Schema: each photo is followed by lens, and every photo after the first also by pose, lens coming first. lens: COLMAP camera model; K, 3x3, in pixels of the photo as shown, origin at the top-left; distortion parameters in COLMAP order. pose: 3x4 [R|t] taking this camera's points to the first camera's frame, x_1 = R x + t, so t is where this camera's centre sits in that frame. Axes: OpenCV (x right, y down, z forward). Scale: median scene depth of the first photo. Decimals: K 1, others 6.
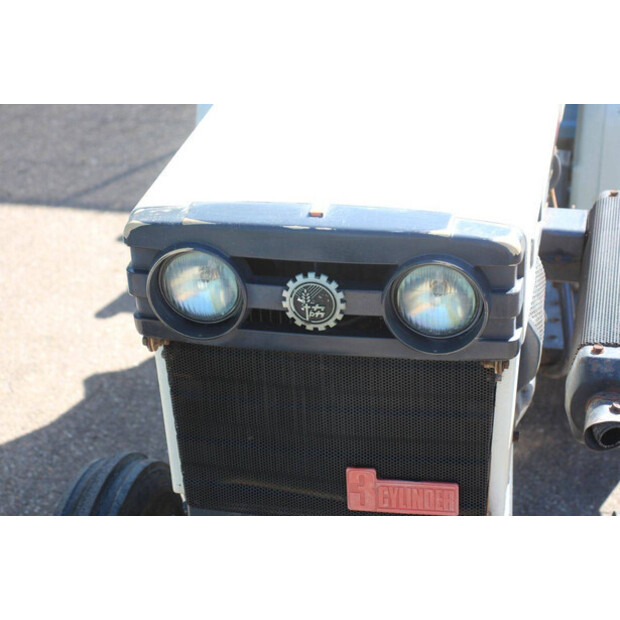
lens RADIAL K [[1468.7, 0, 310.0], [0, 1468.7, 310.0], [0, 0, 1]] dist [0.386933, 0.736712]
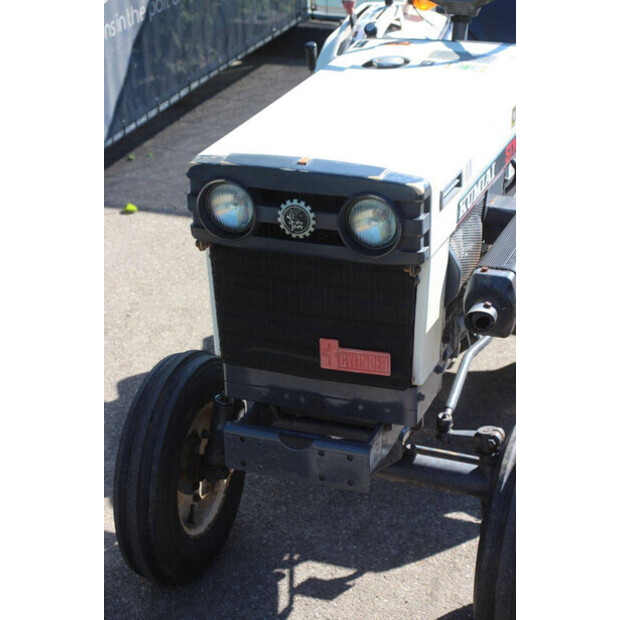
lens RADIAL K [[1468.7, 0, 310.0], [0, 1468.7, 310.0], [0, 0, 1]] dist [0.386933, 0.736712]
pose [[0.987028, 0.081445, -0.138356, 0.195077], [-0.089706, 0.994473, -0.054553, 0.141752], [0.133148, 0.066257, 0.988879, -0.445821]]
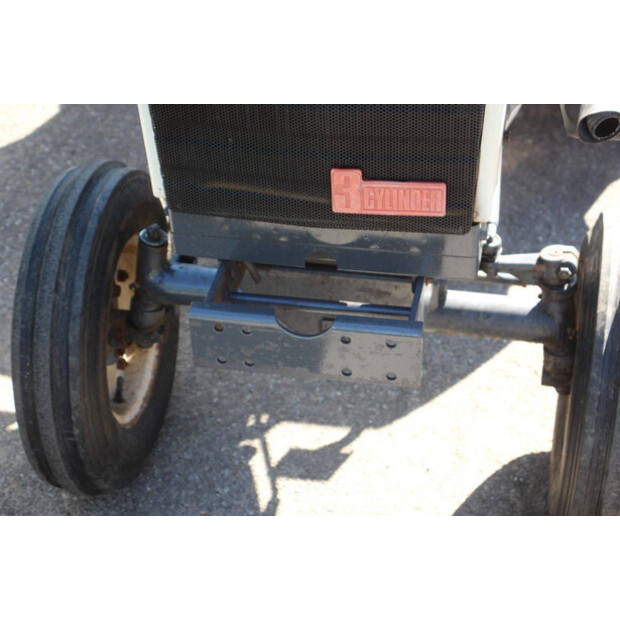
lens RADIAL K [[1468.7, 0, 310.0], [0, 1468.7, 310.0], [0, 0, 1]] dist [0.386933, 0.736712]
pose [[0.999907, -0.009127, 0.010103, 0.000149], [0.007164, 0.983713, 0.179606, 0.020959], [-0.011577, -0.179517, 0.983687, 0.026704]]
